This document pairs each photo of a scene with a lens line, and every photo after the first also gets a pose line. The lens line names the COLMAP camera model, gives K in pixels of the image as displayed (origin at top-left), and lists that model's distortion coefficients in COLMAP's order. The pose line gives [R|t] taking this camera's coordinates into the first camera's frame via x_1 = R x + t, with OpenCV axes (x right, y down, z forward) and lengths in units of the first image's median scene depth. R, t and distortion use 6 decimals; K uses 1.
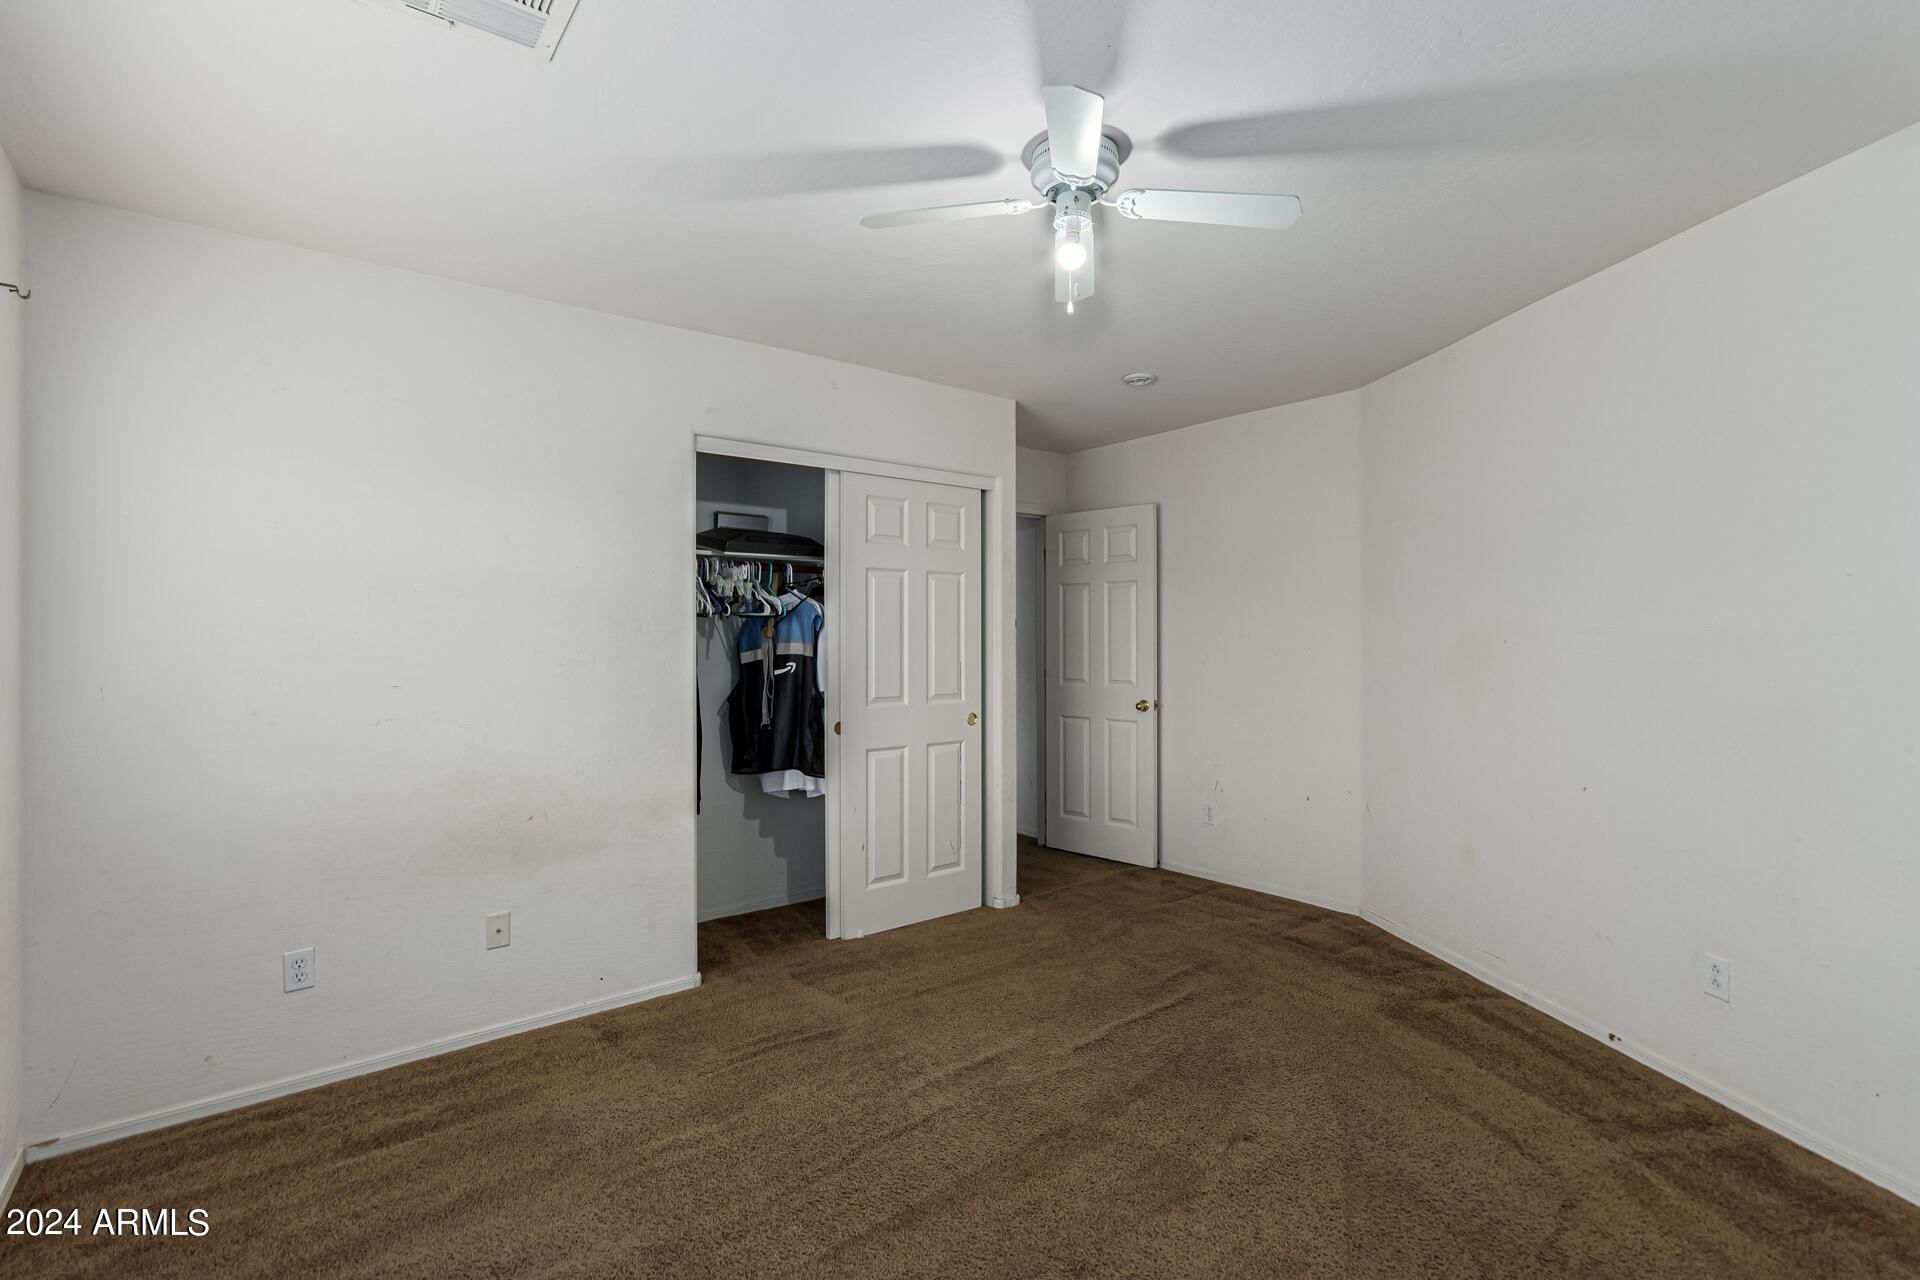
lens RADIAL K [[897.6, 0, 960.0], [0, 897.6, 640.0], [0, 0, 1]] dist [-0.000396, -0.000150]
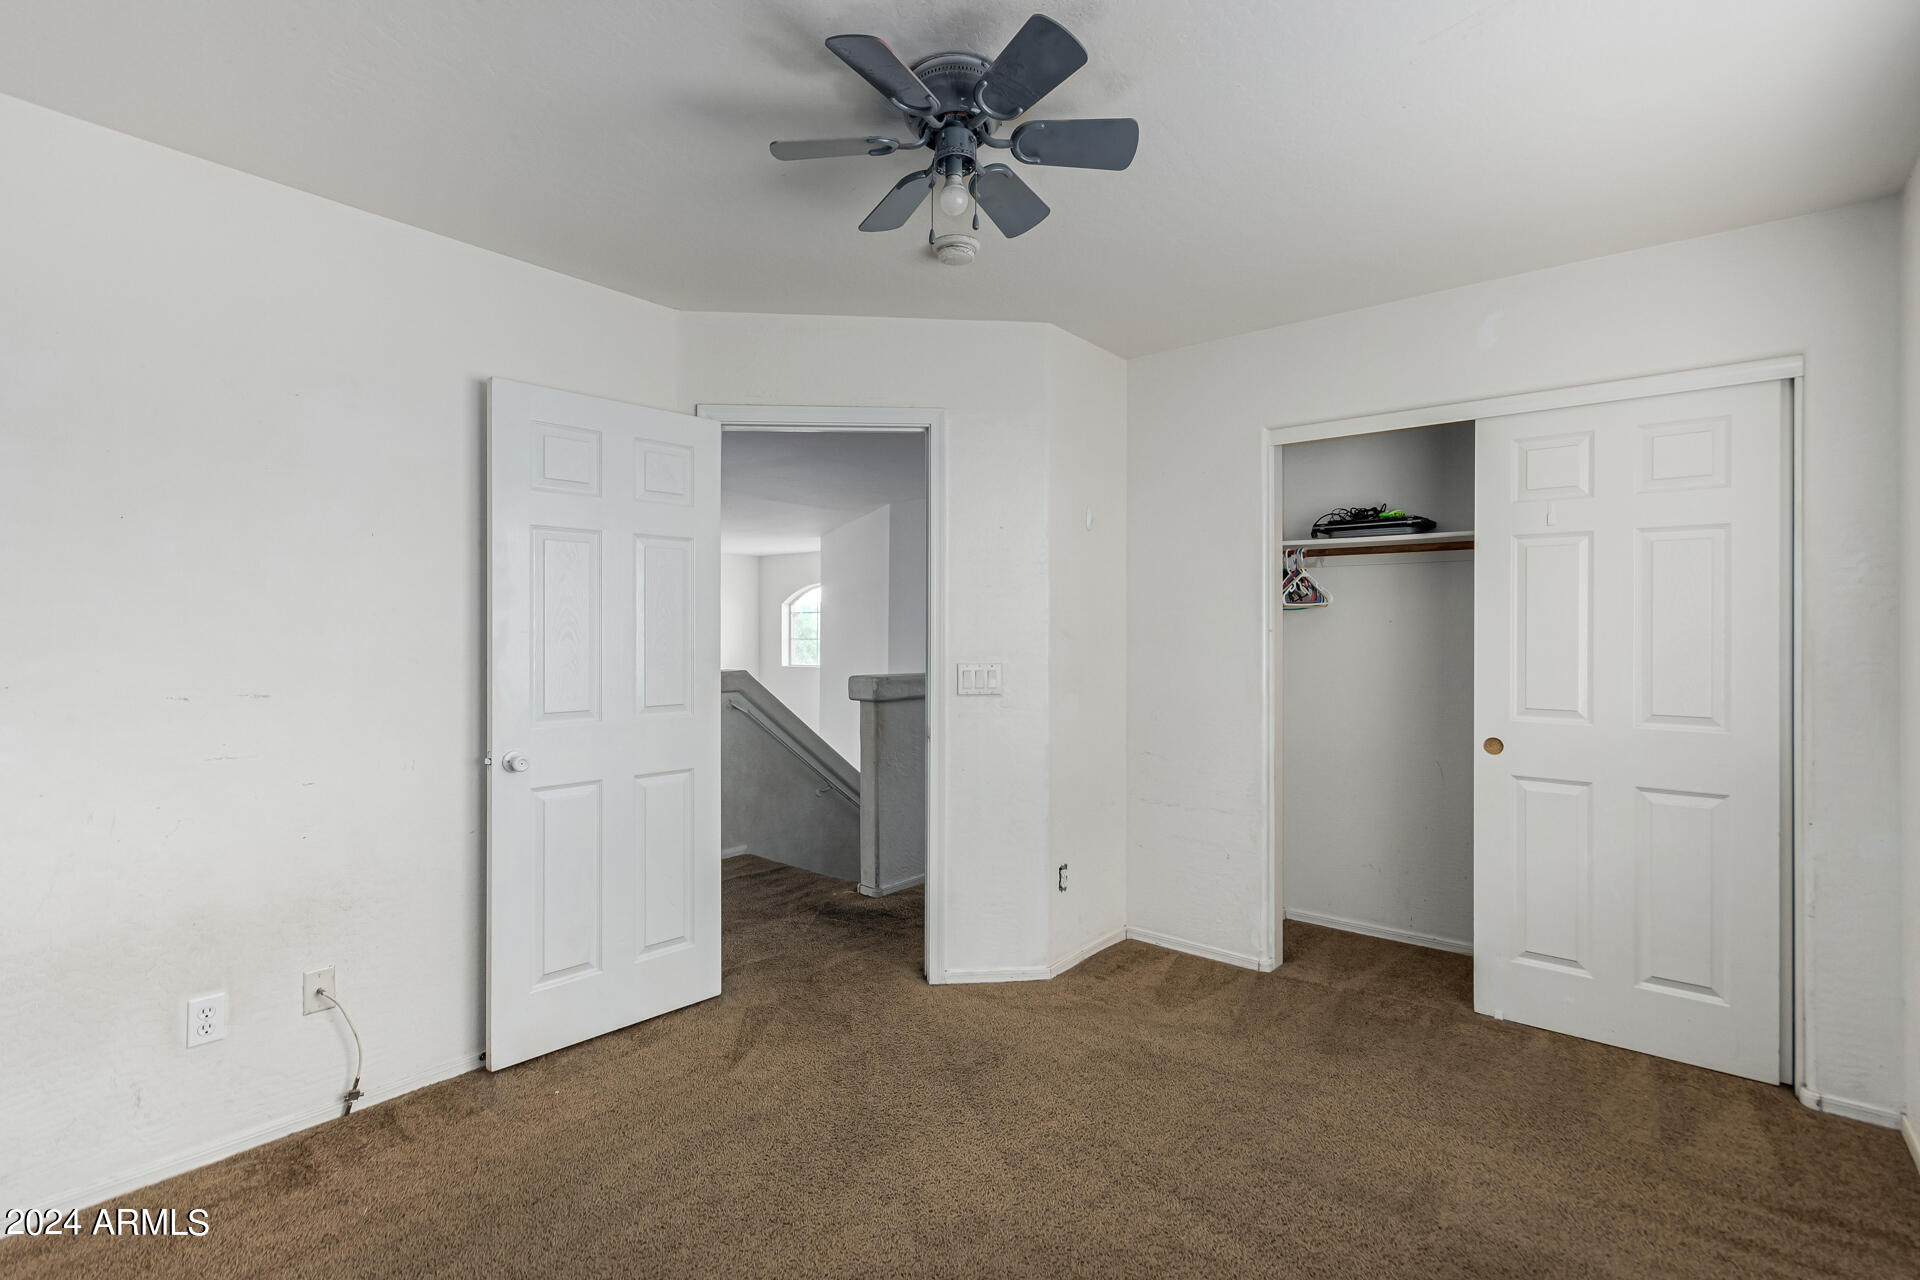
lens RADIAL K [[897.6, 0, 960.0], [0, 897.6, 640.0], [0, 0, 1]] dist [-0.000396, -0.000150]
pose [[0.207083, 0.006325, -0.978303, 0.545070], [0.001781, 0.999975, 0.006842, -0.000641], [0.978322, -0.003160, 0.207067, 0.385489]]
